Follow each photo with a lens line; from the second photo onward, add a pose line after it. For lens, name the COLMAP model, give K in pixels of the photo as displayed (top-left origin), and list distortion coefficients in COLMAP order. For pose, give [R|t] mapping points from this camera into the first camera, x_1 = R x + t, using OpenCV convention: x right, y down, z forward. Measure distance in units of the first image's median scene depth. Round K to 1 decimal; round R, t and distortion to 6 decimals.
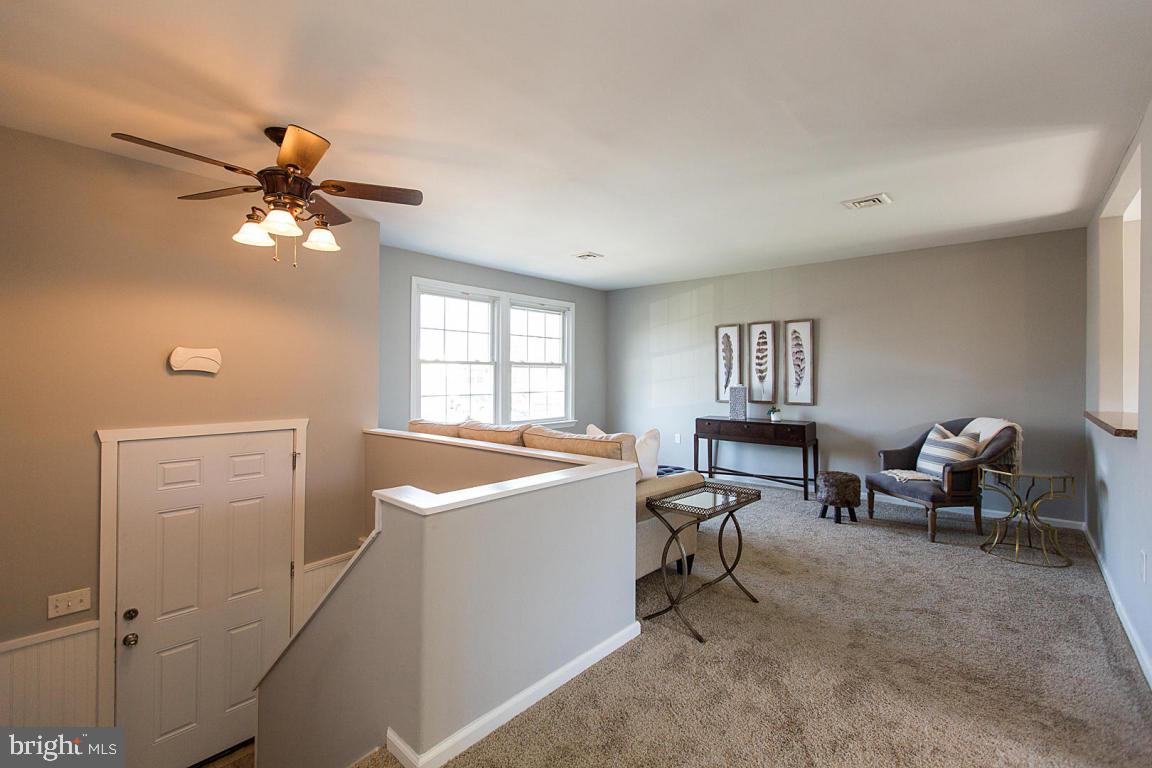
lens RADIAL K [[517.0, 0, 568.4], [0, 517.0, 380.1], [0, 0, 1]] dist [0.002497, -0.000775]
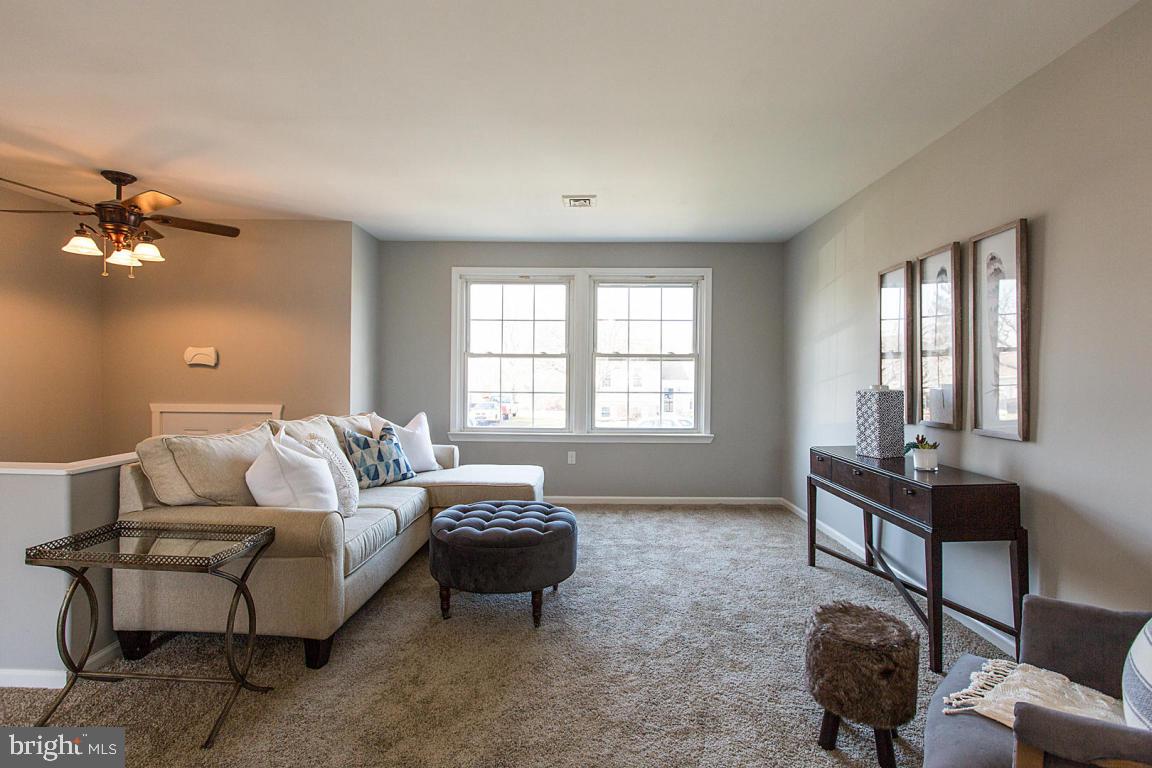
lens RADIAL K [[538.7, 0, 579.8], [0, 538.7, 383.2], [0, 0, 1]] dist [-0.005215, -0.000516]
pose [[0.642487, 0.012147, -0.766200, 0.552853], [-0.011285, 0.999916, 0.006389, 0.006176], [0.766214, 0.004542, 0.642570, 0.472683]]
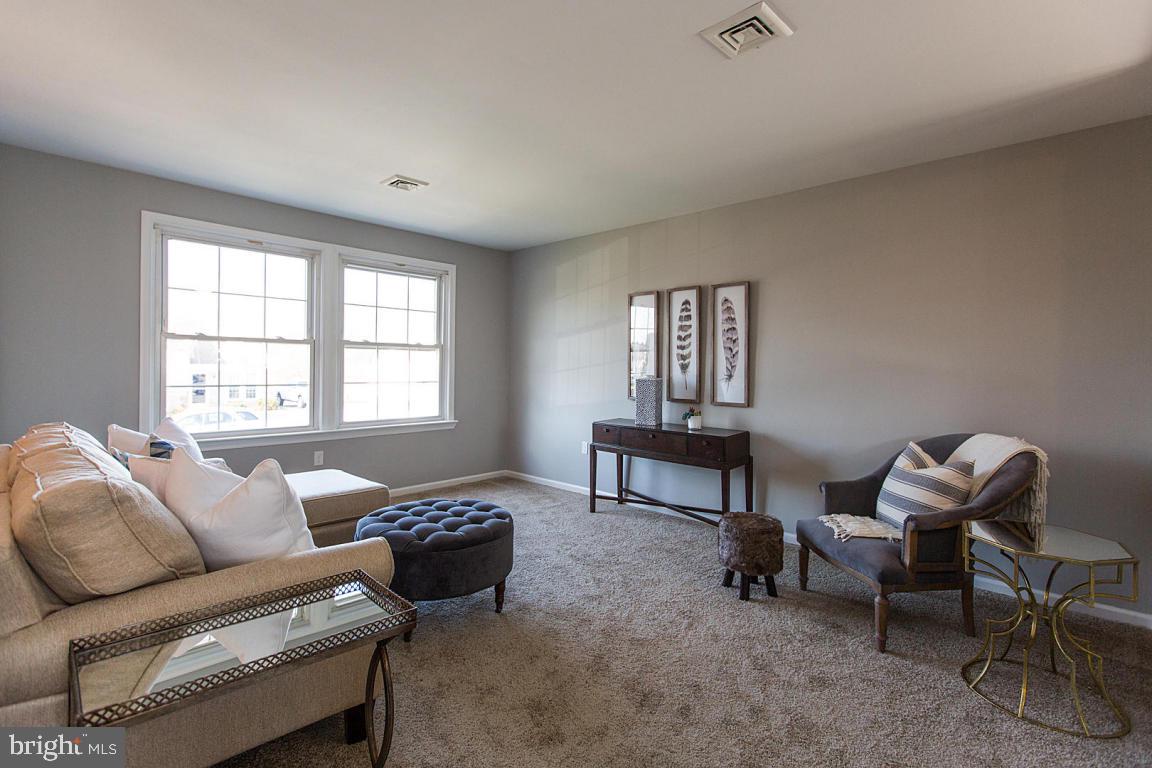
lens RADIAL K [[533.2, 0, 581.0], [0, 533.2, 376.2], [0, 0, 1]] dist [-0.000845, 0.001880]
pose [[0.999291, 0.012585, -0.035497, 0.269210], [-0.012183, 0.999859, 0.011519, 0.002059], [0.035637, -0.011079, 0.999303, 0.276629]]
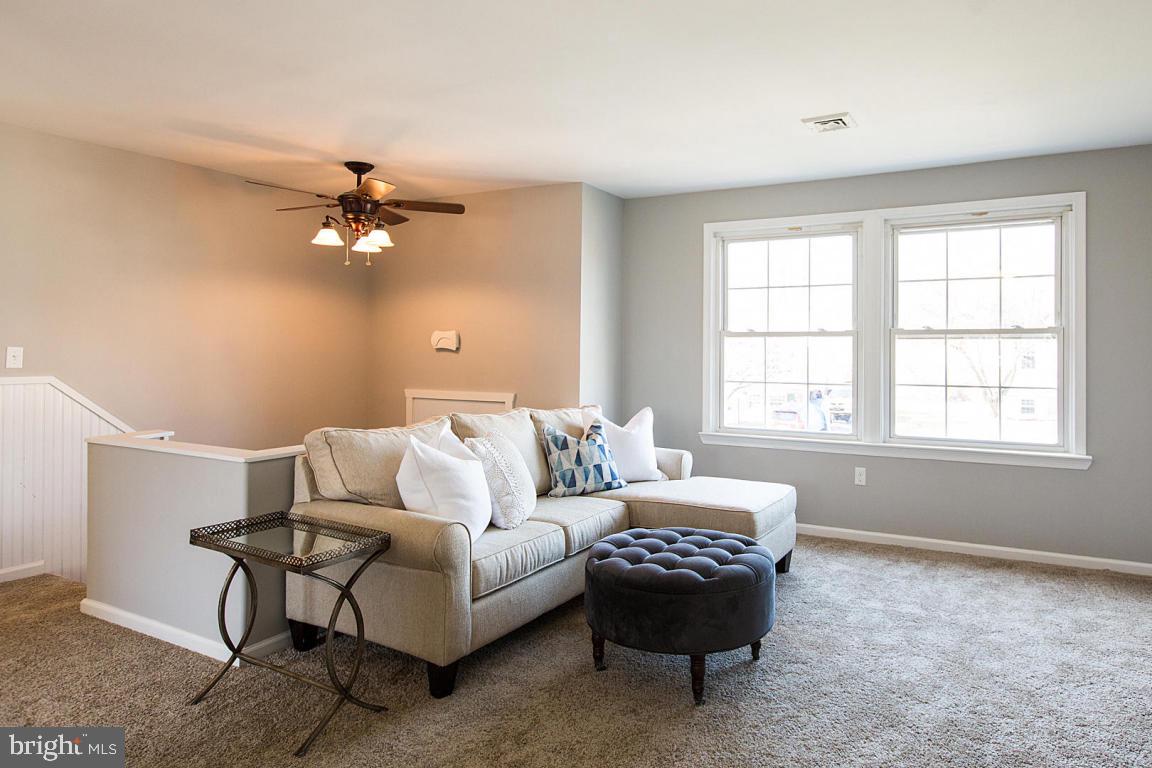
lens RADIAL K [[705.1, 0, 652.4], [0, 705.1, 343.1], [0, 0, 1]] dist [0.001645, -0.001511]
pose [[0.238245, -0.012022, -0.971131, 0.612832], [-0.010691, 0.999830, -0.015000, -0.006547], [0.971146, 0.013956, 0.238076, 0.598516]]
